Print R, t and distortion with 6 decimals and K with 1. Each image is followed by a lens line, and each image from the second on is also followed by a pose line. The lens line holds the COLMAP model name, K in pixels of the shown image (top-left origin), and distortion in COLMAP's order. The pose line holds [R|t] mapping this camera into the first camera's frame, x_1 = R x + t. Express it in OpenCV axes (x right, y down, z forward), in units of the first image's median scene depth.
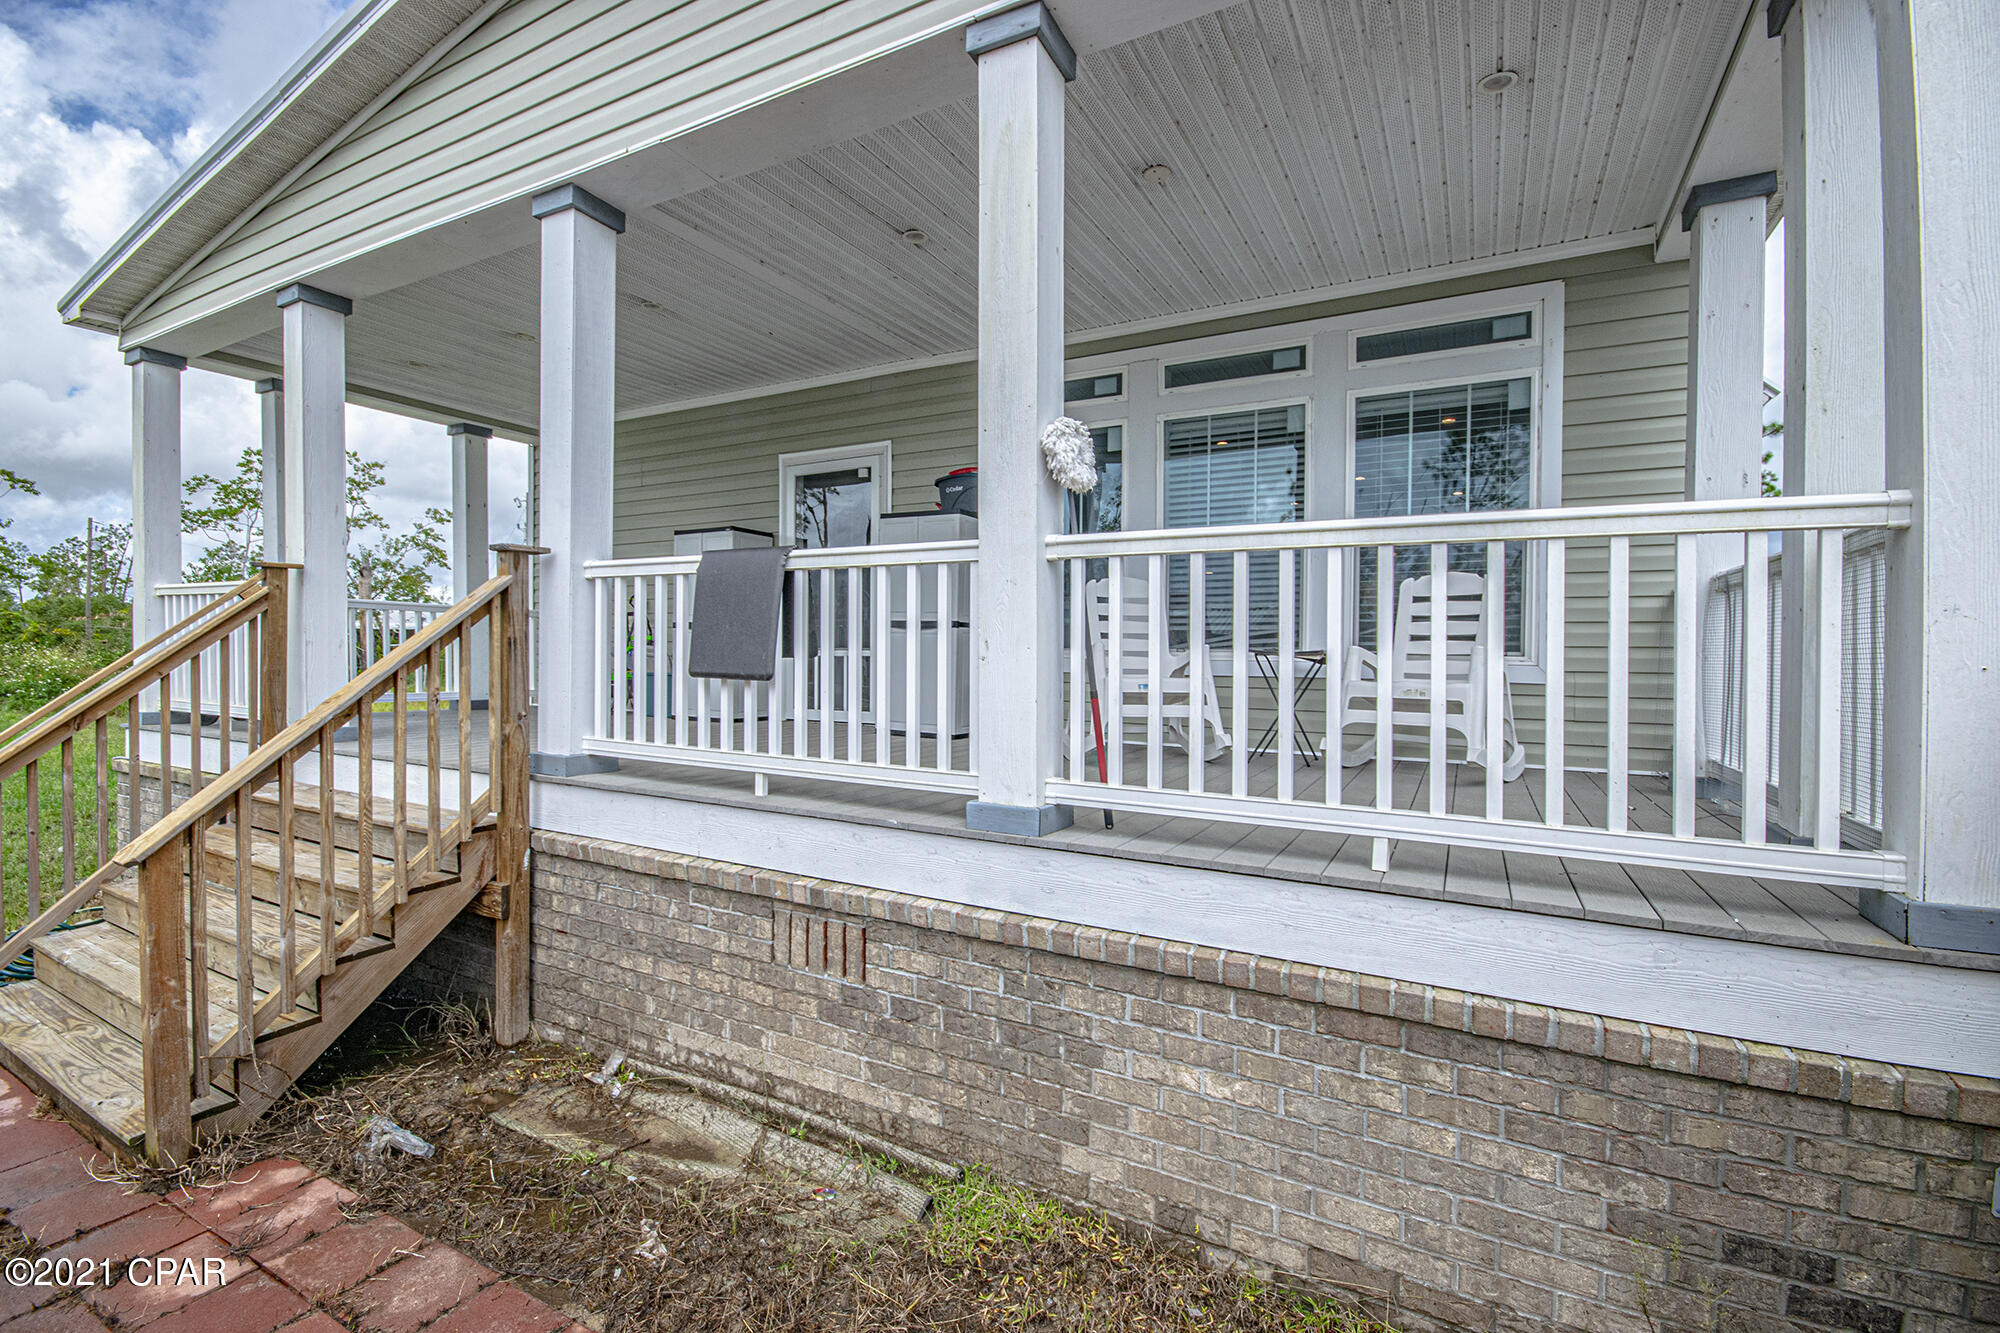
lens RADIAL K [[872.8, 0, 981.6], [0, 872.8, 667.9], [0, 0, 1]] dist [0.009466, -0.012475]
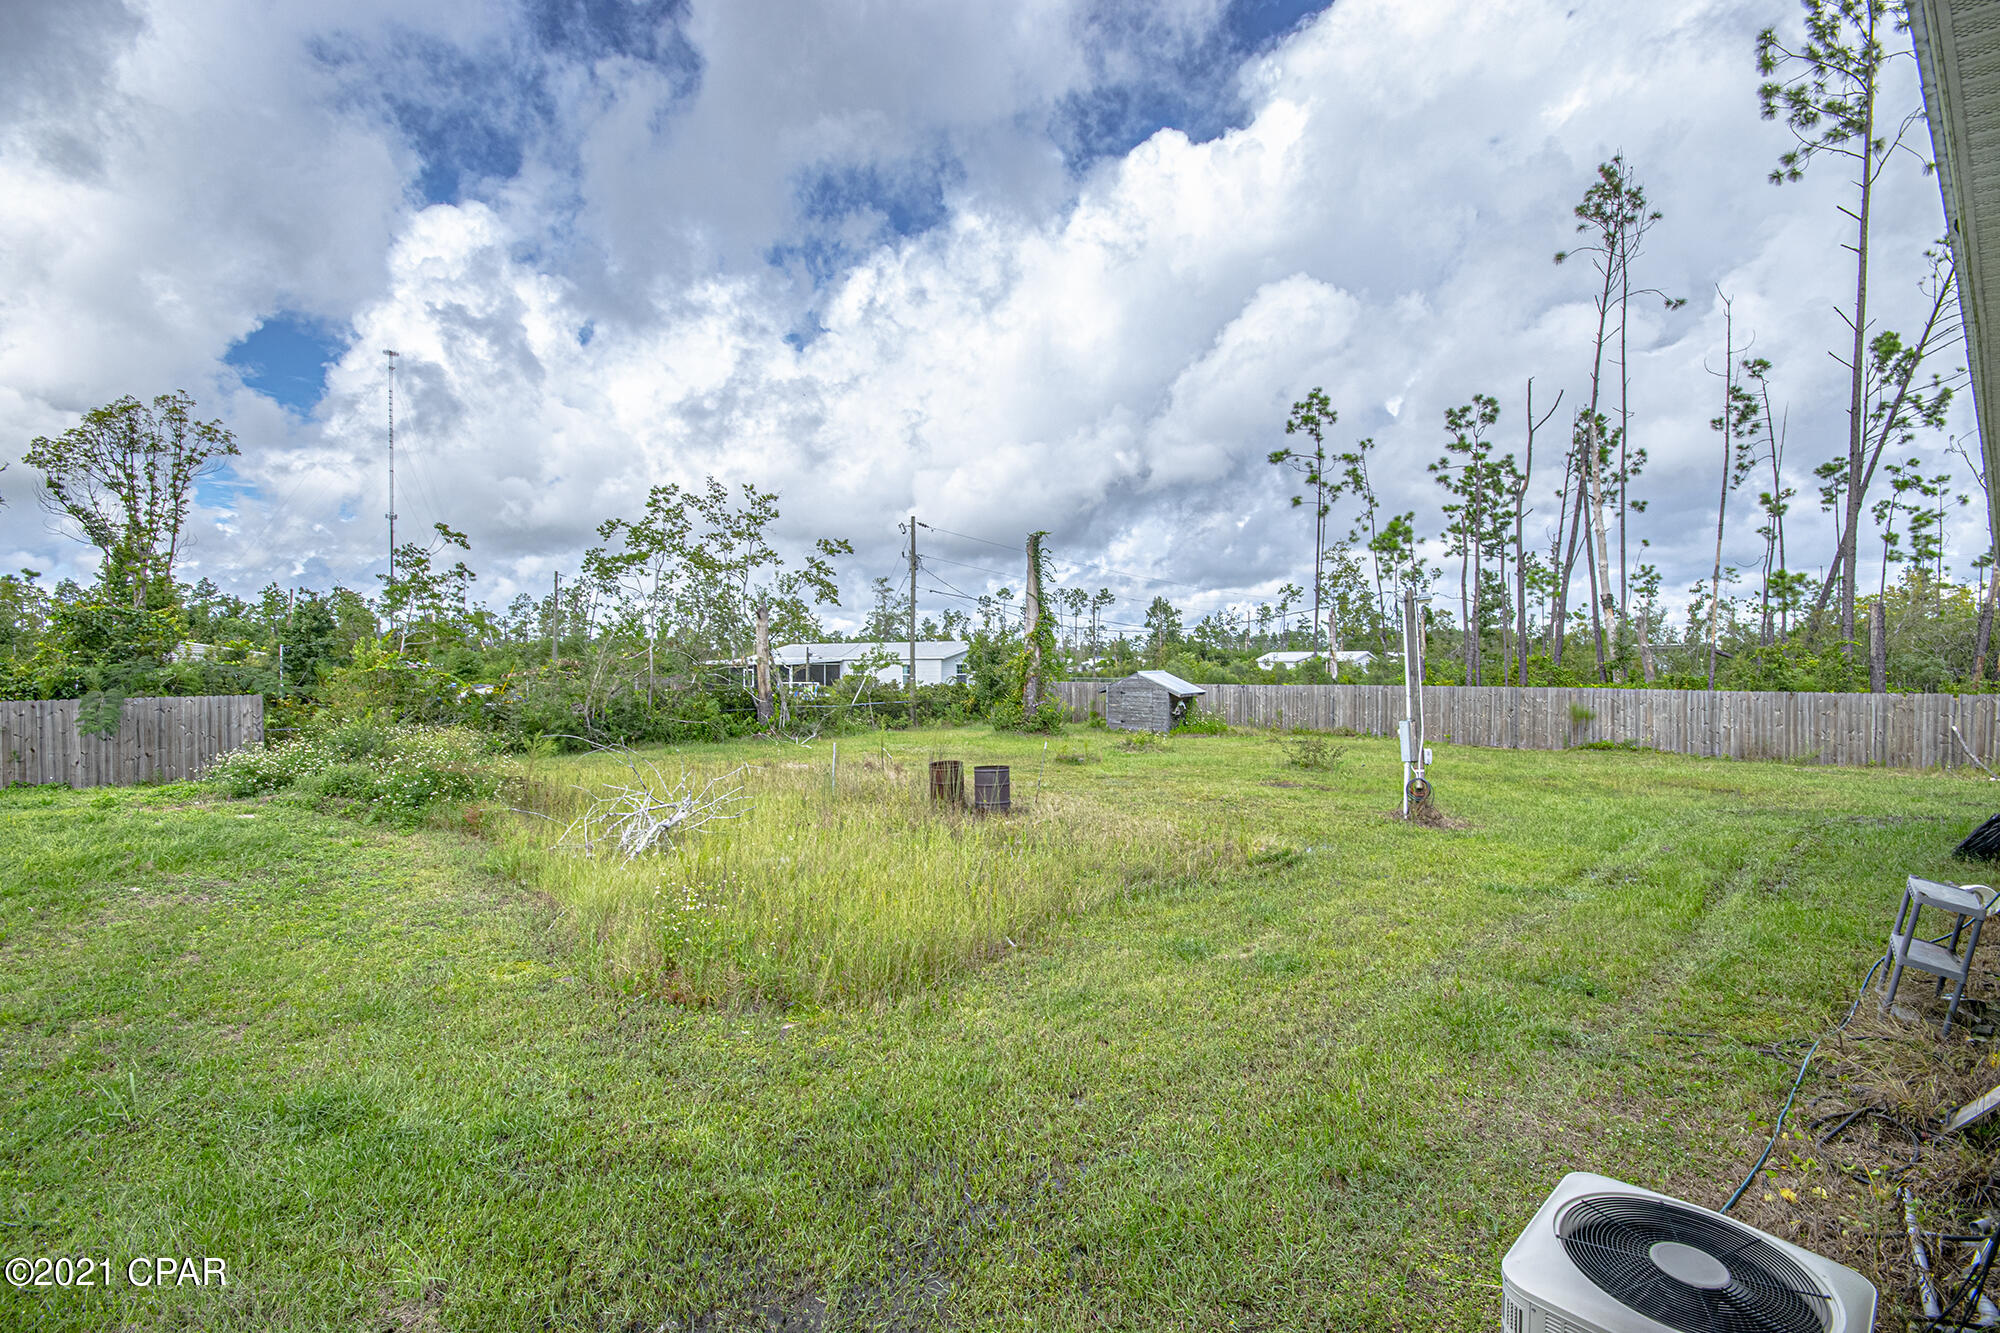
lens RADIAL K [[872.8, 0, 952.5], [0, 872.8, 676.1], [0, 0, 1]] dist [0.009466, -0.012475]
pose [[0.930201, -0.010457, -0.366901, -0.183887], [0.007543, 0.999928, -0.009376, -0.034056], [0.366972, 0.005955, 0.930213, 0.224011]]
